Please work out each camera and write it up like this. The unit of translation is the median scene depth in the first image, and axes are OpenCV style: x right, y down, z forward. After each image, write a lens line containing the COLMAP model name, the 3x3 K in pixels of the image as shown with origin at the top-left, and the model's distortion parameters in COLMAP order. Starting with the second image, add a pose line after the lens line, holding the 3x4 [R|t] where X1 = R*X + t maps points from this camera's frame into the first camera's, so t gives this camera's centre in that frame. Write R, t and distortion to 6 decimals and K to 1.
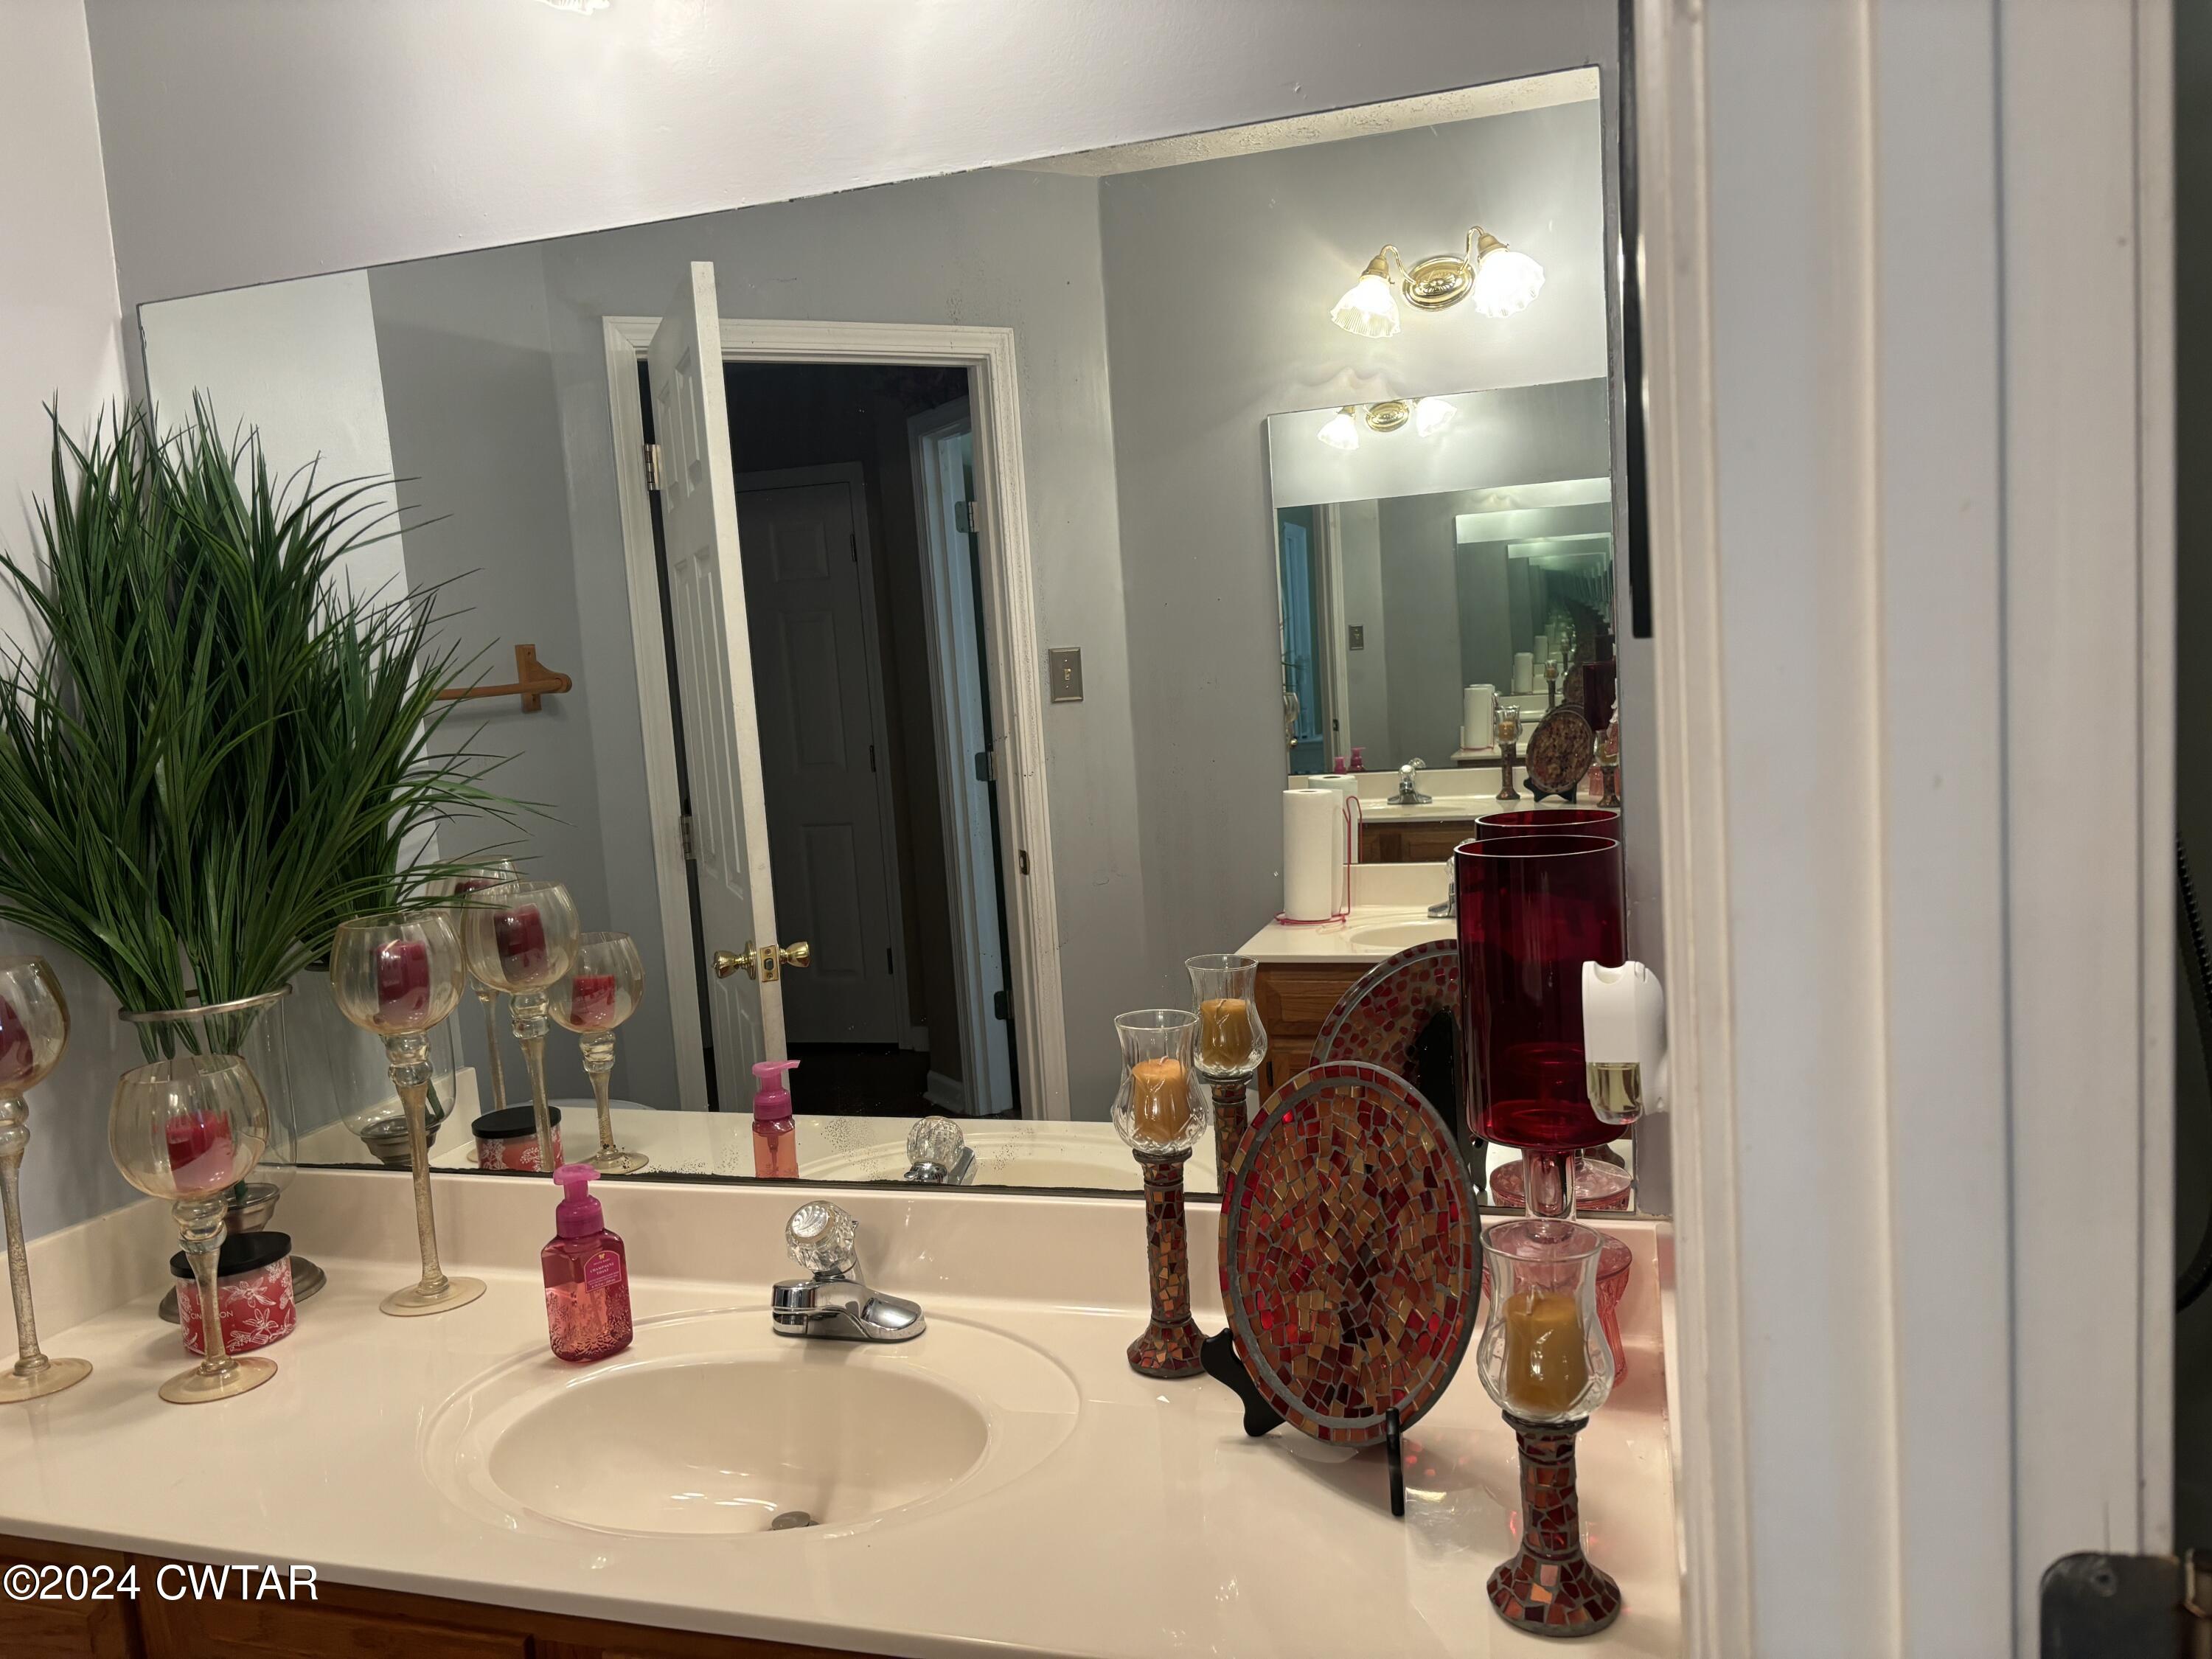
lens RADIAL K [[1698.4, 0, 1104.2], [0, 1698.4, 812.7], [0, 0, 1]] dist [0.024239, -0.034322]
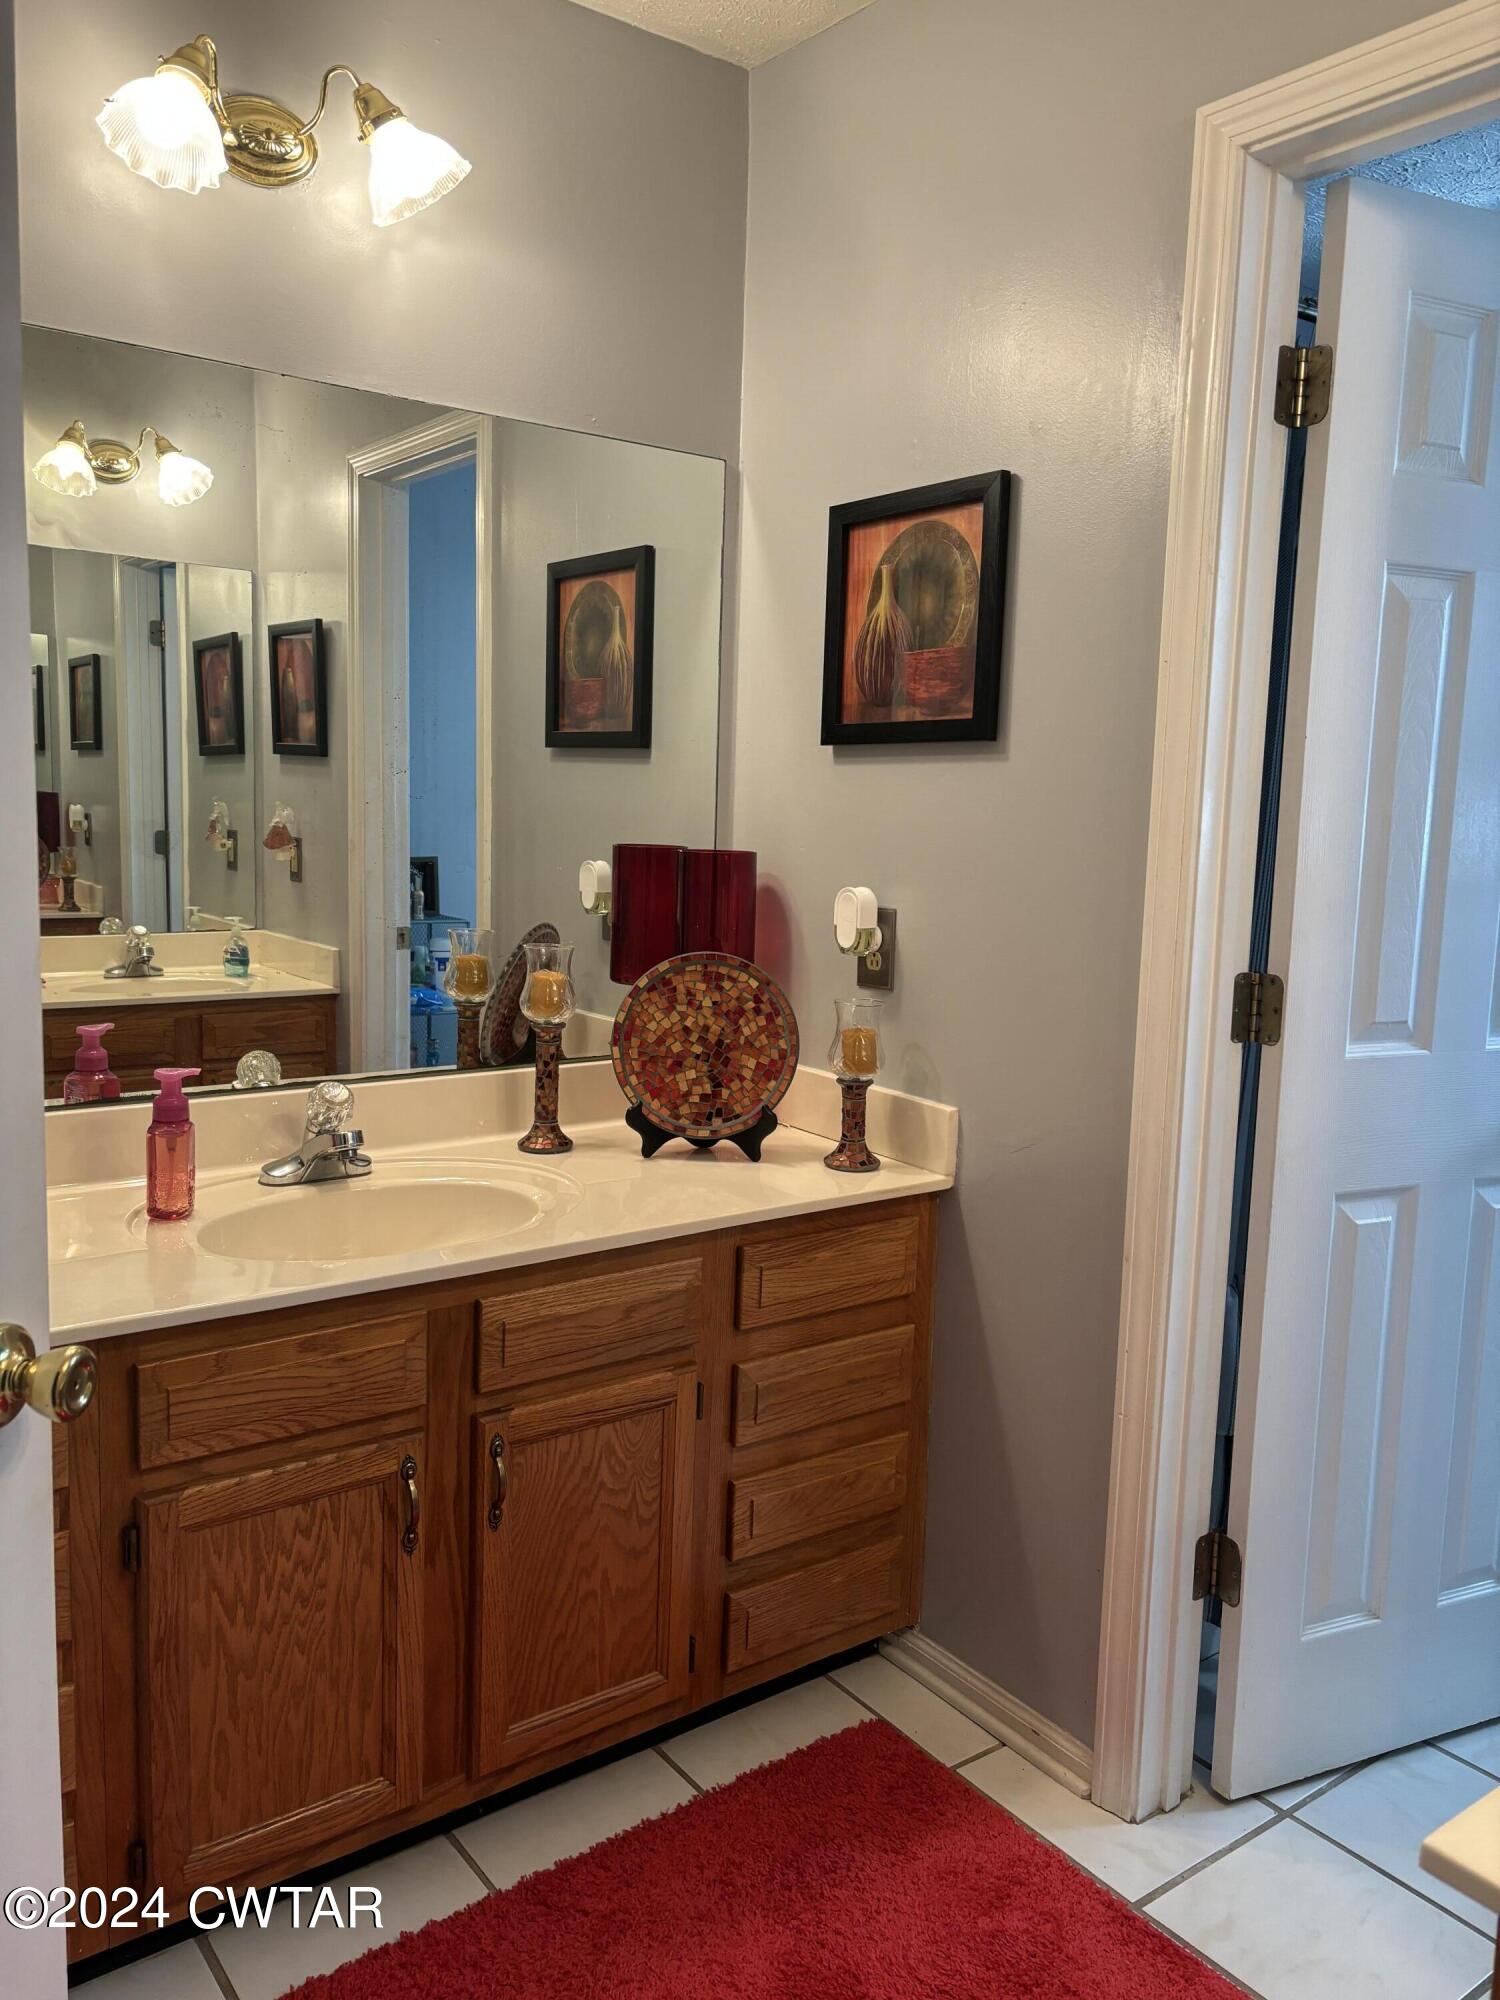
lens RADIAL K [[1535.6, 0, 751.1], [0, 1535.6, 986.6], [0, 0, 1]] dist [0.024239, -0.034322]
pose [[0.569244, -0.016057, 0.822012, -1.279682], [0.010787, 0.999869, 0.012061, 0.167177], [-0.822098, 0.002001, 0.569342, -0.054508]]
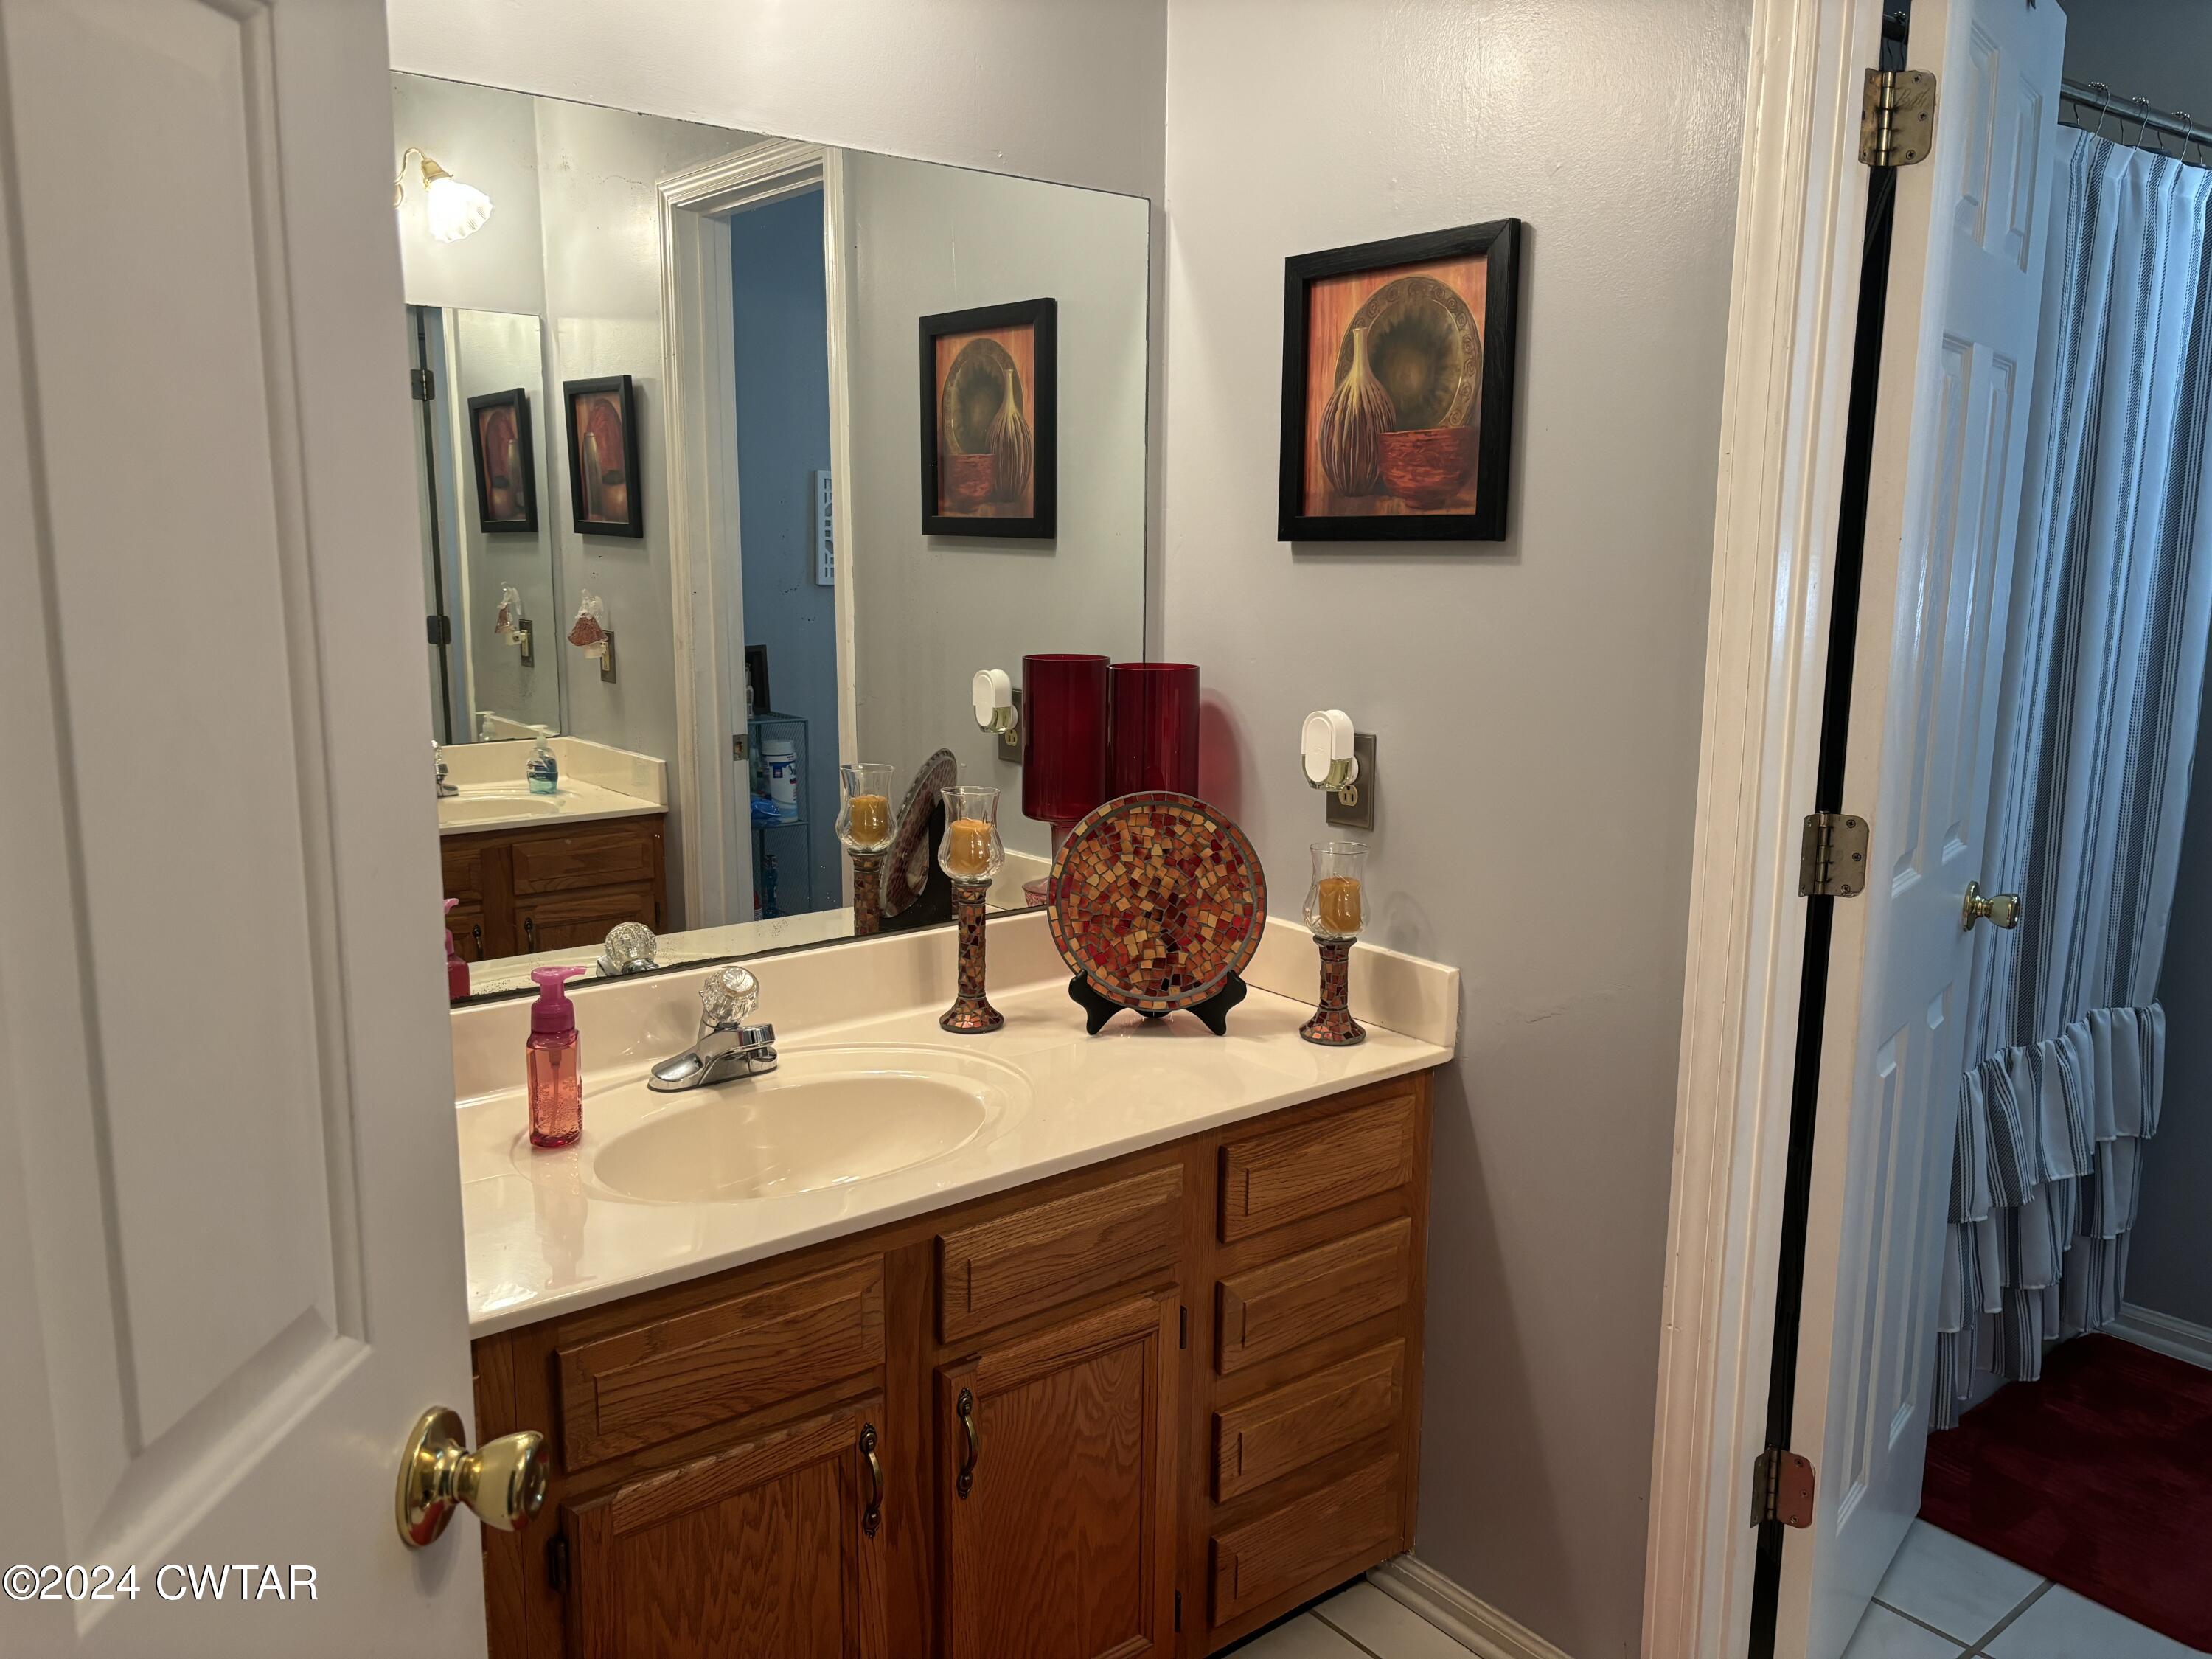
lens RADIAL K [[1698.4, 0, 1120.0], [0, 1698.4, 830.3], [0, 0, 1]] dist [0.024239, -0.034322]
pose [[0.537646, -0.076609, 0.839683, -1.275406], [0.037364, 0.997050, 0.067042, 0.072756], [-0.842342, -0.004671, 0.538923, 0.125180]]
